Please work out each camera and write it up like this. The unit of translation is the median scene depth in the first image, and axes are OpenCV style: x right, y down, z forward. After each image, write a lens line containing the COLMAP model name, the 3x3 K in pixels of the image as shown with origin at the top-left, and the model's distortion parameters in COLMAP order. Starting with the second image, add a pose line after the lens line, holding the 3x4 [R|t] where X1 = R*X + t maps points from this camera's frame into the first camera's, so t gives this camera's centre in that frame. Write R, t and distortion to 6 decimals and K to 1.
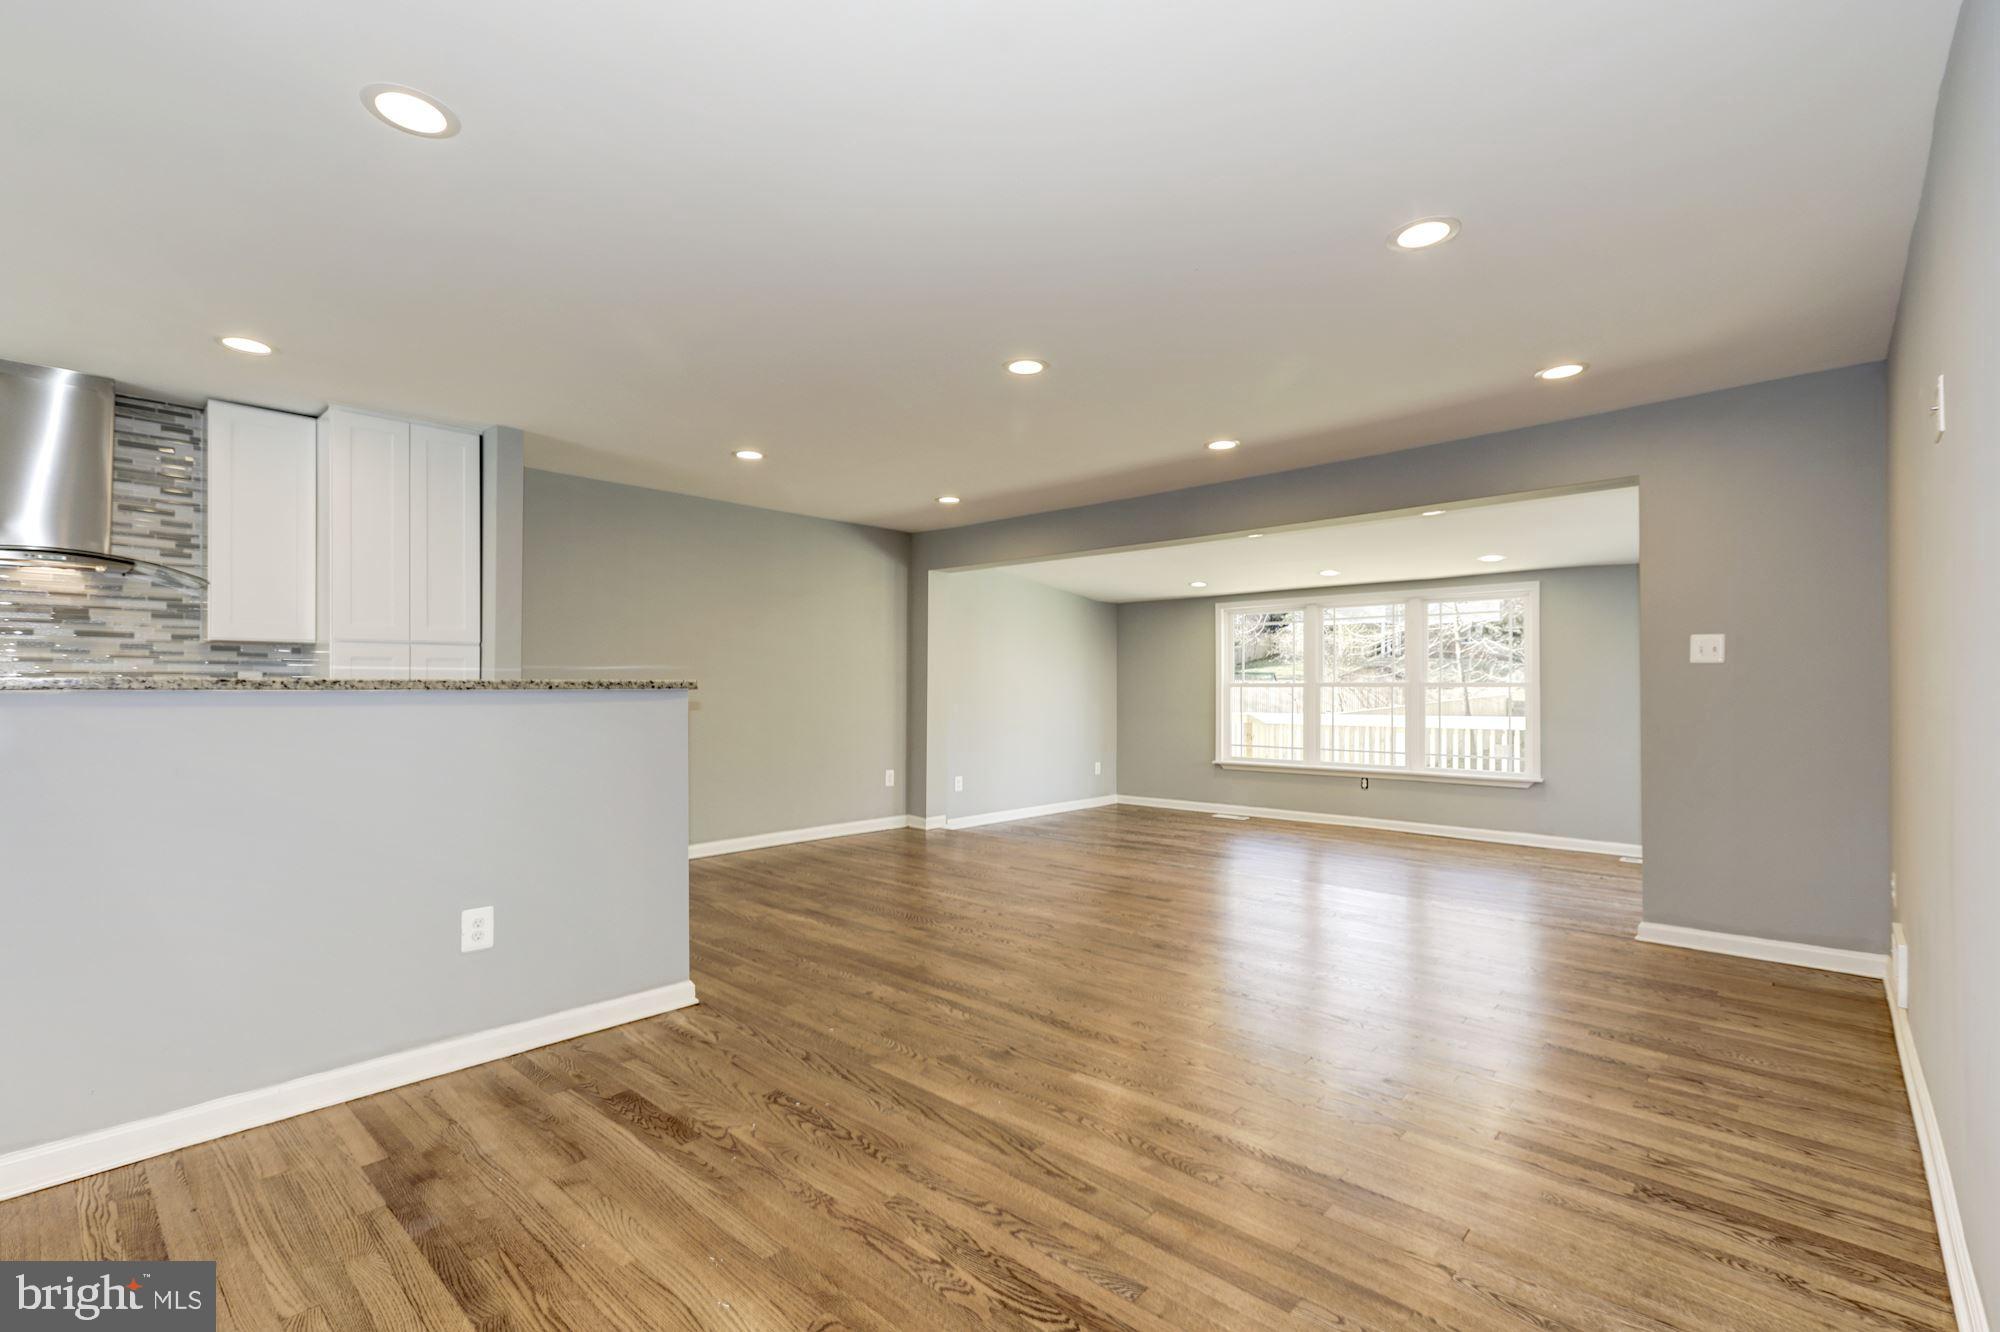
lens RADIAL K [[875.5, 0, 1087.5], [0, 875.5, 683.9], [0, 0, 1]] dist [0.010405, 0.000464]
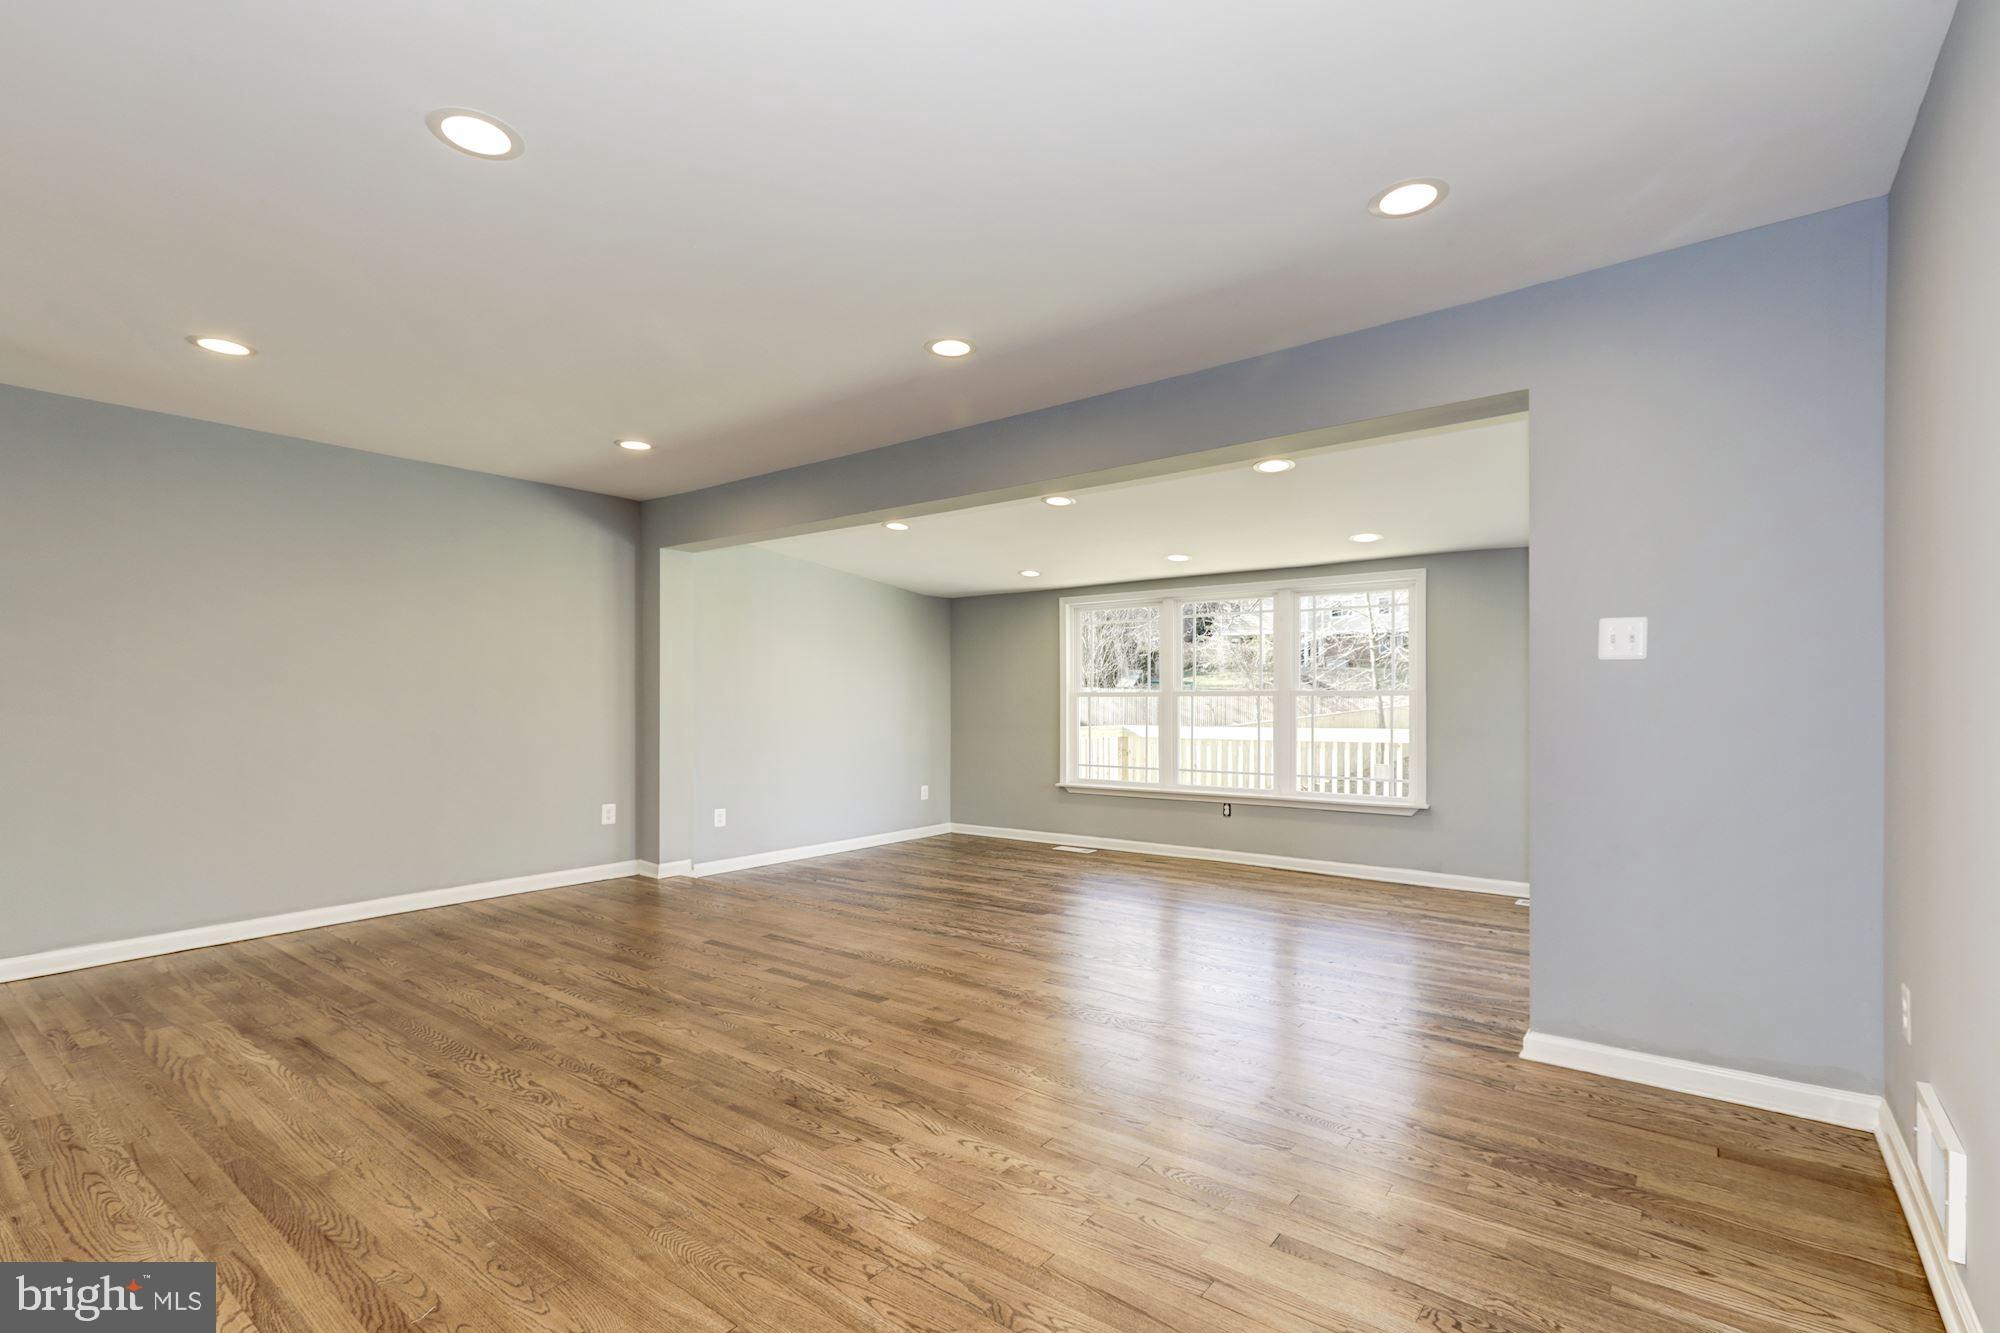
lens RADIAL K [[875.1, 0, 1062.0], [0, 875.1, 705.4], [0, 0, 1]] dist [0.013774, 0.000465]
pose [[0.998703, -0.002813, 0.050834, 0.135985], [0.002116, 0.999903, 0.013778, 0.000695], [-0.050868, -0.013653, 0.998612, 0.196027]]
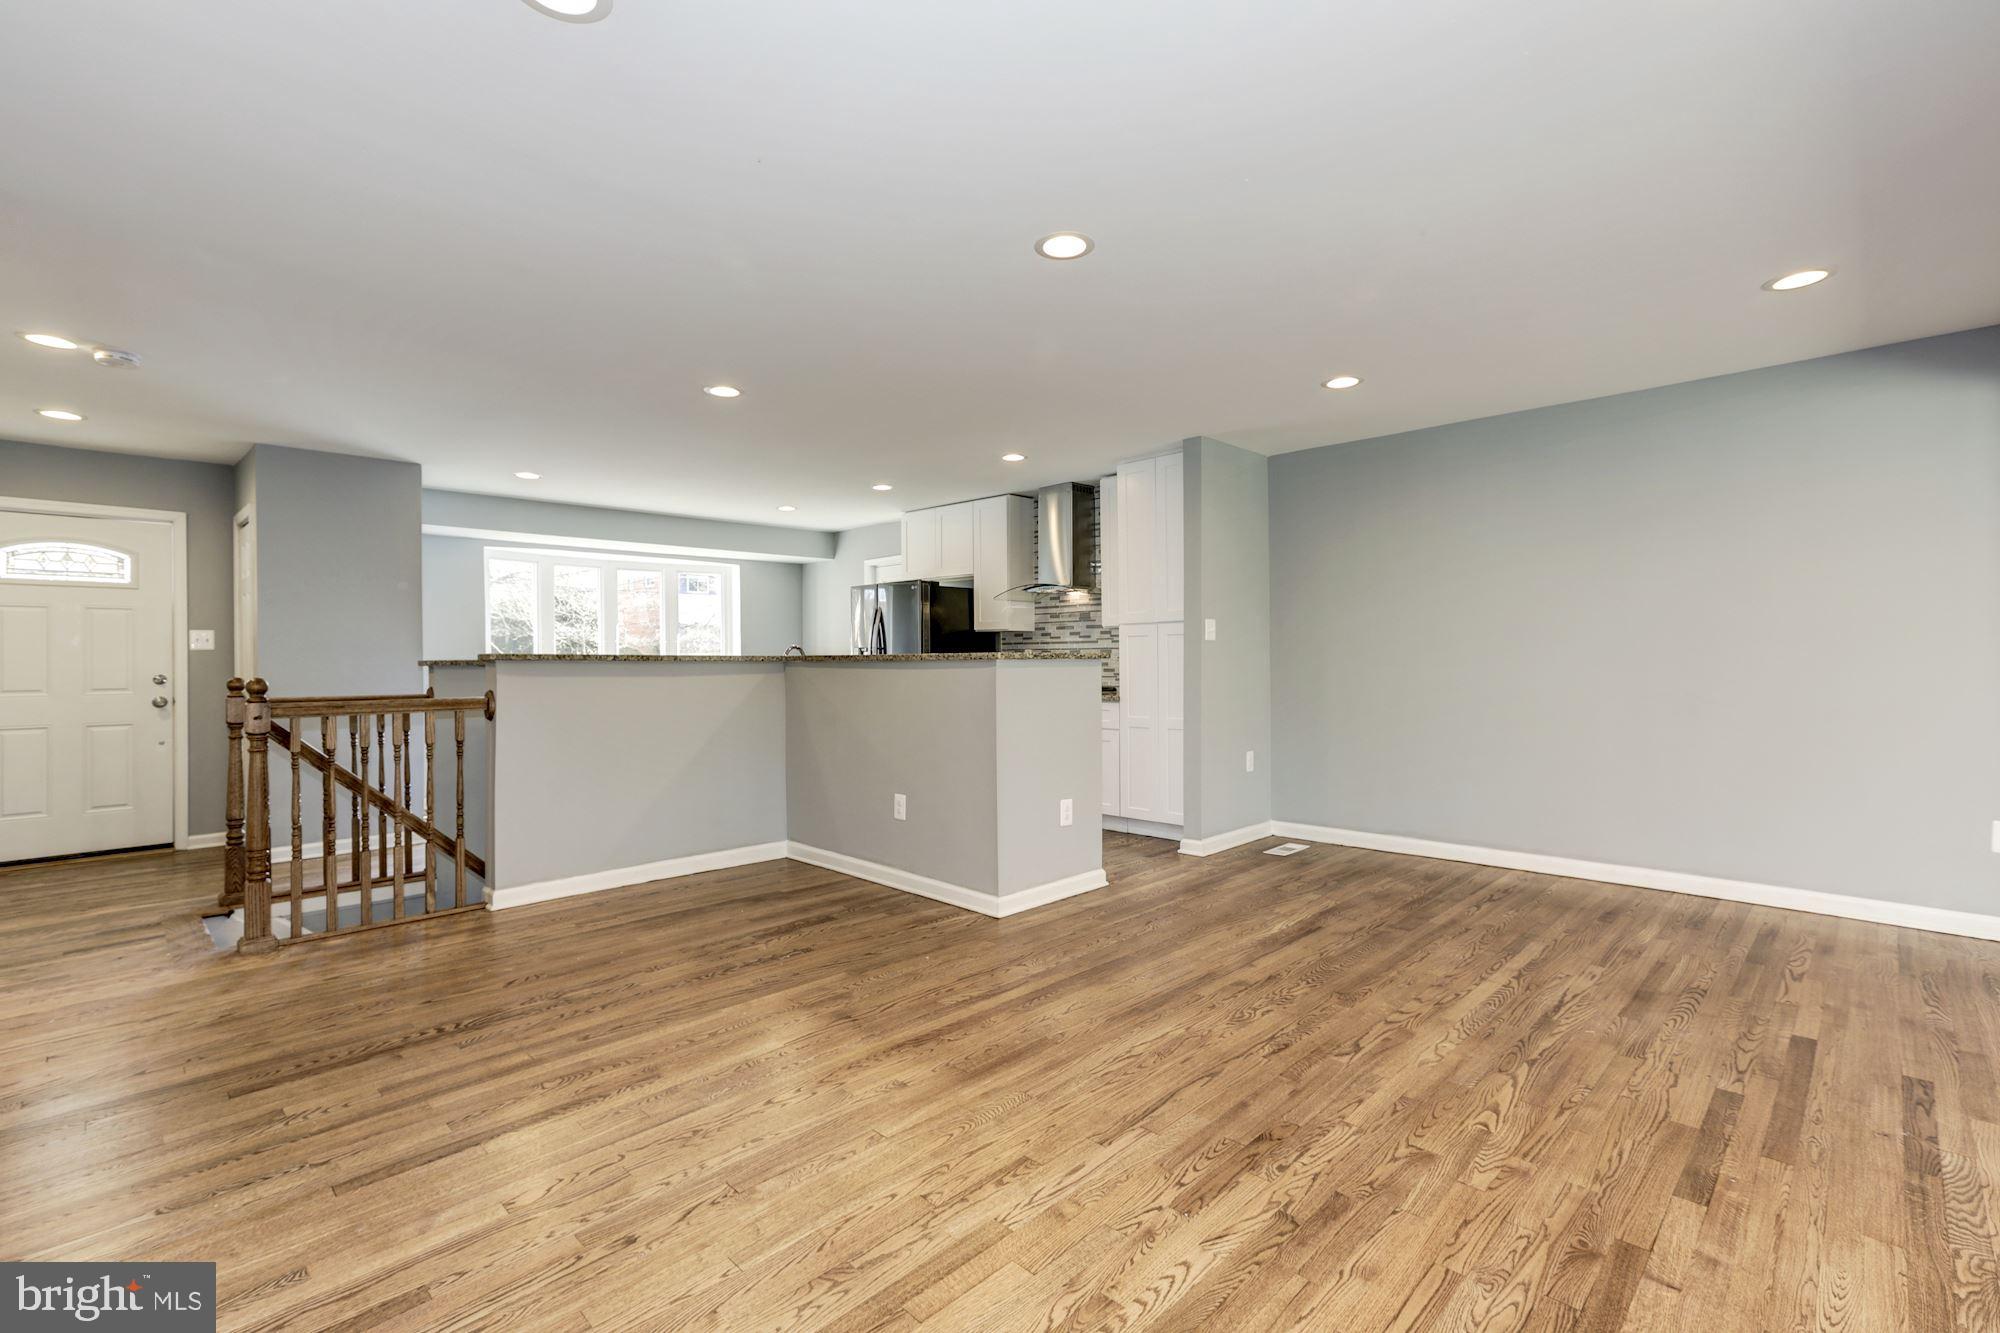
lens RADIAL K [[946.6, 0, 958.3], [0, 946.6, 657.1], [0, 0, 1]] dist [0.017786, 0.000227]
pose [[-0.142196, -0.000202, -0.989838, 0.378289], [0.012400, 0.999921, -0.001985, 0.002155], [0.989761, -0.012556, -0.142183, 0.497441]]
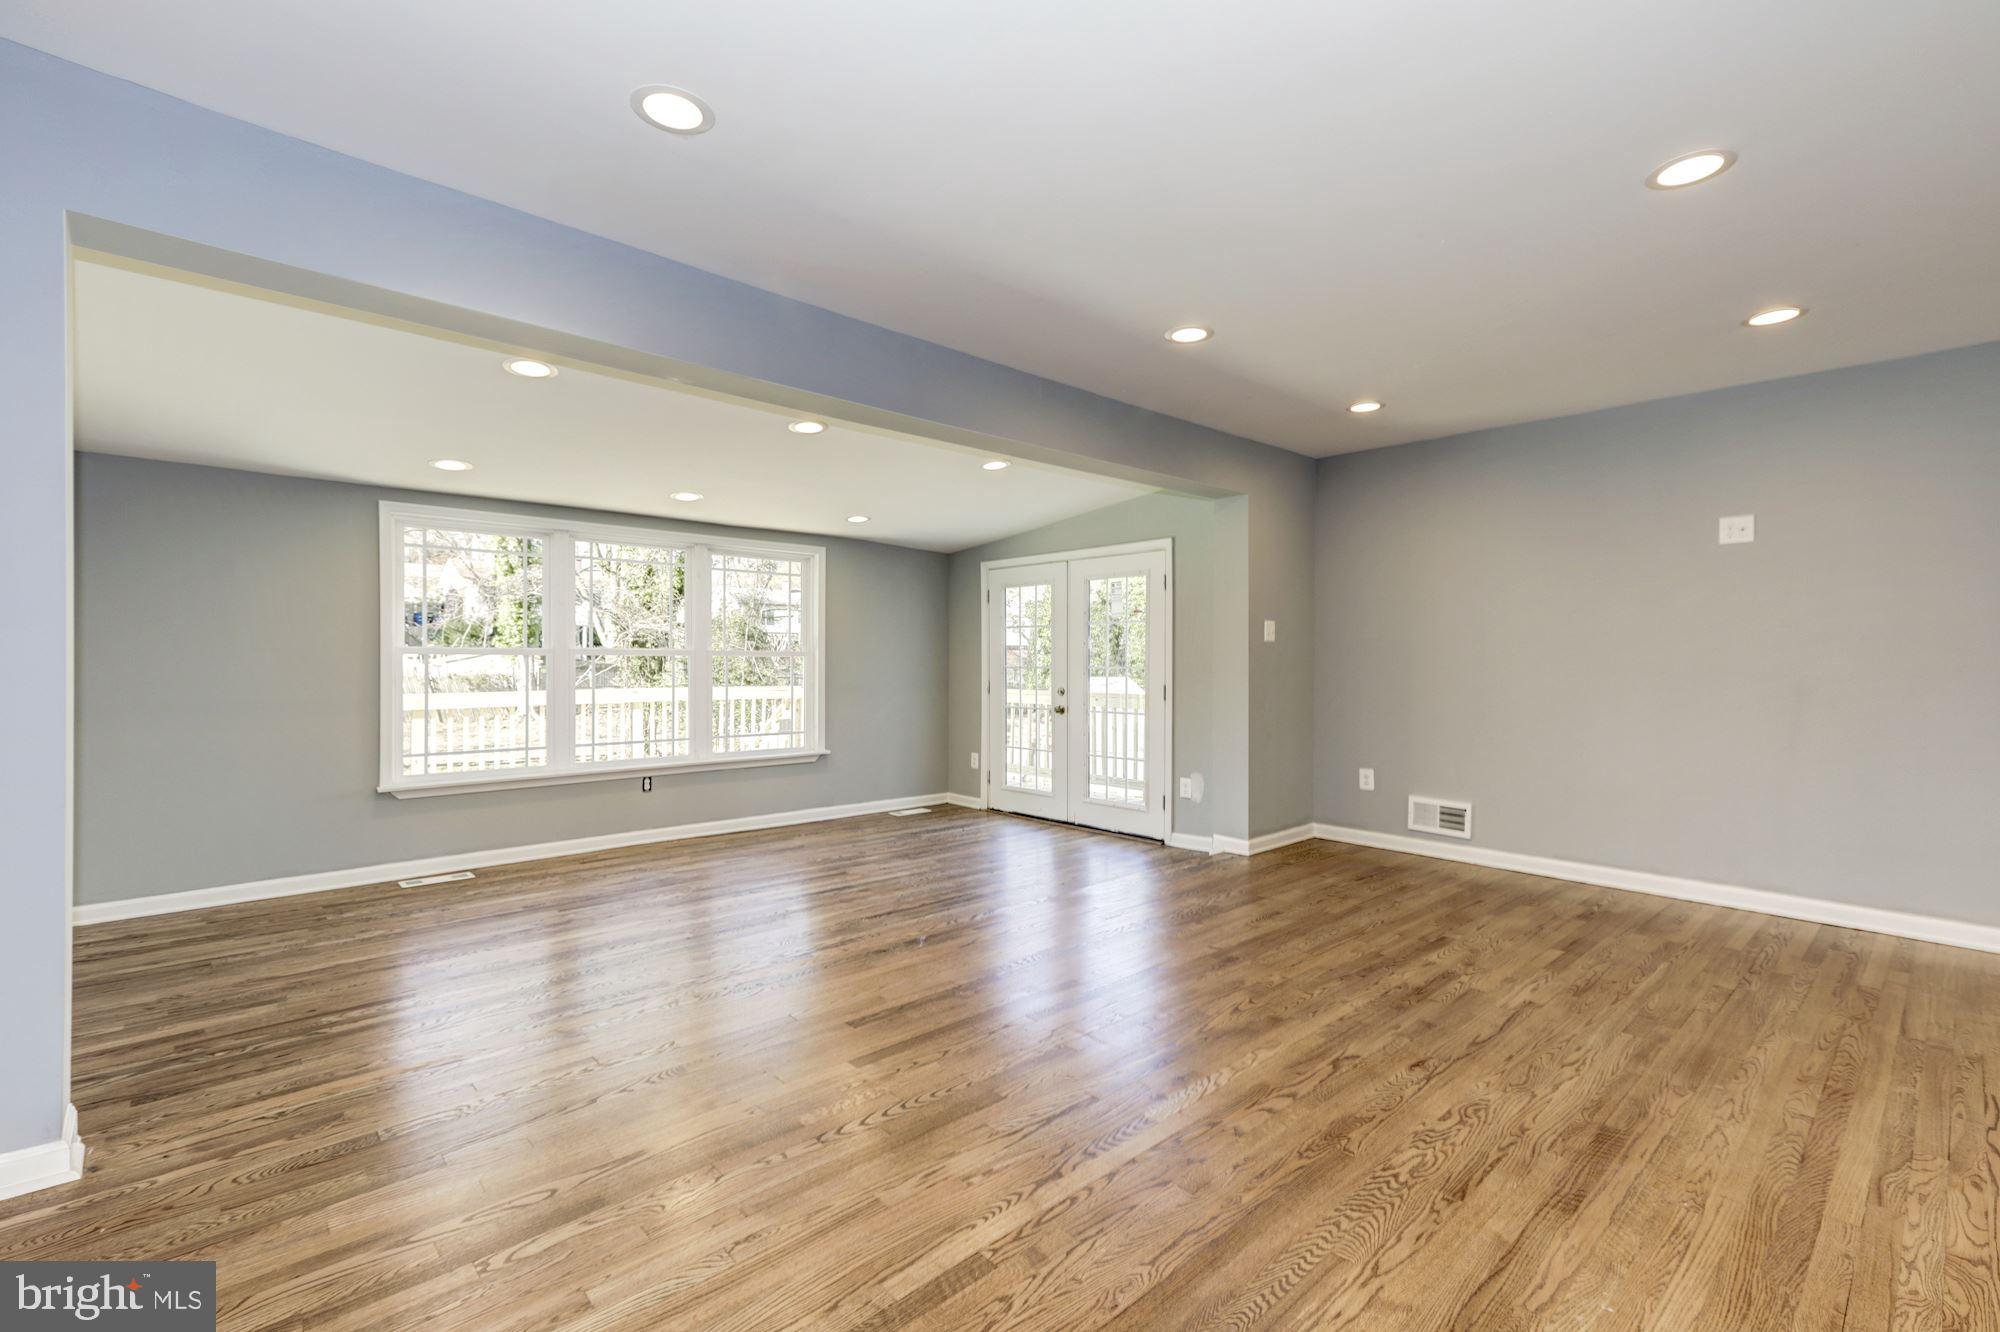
lens RADIAL K [[840.7, 0, 1000.0], [0, 840.7, 666.0], [0, 0, 1]] dist [0.009546, 0.000276]
pose [[0.188607, -0.005641, 0.982036, -0.383984], [-0.010376, 0.999916, 0.007737, 0.004930], [-0.981998, -0.011648, 0.188533, 0.671164]]
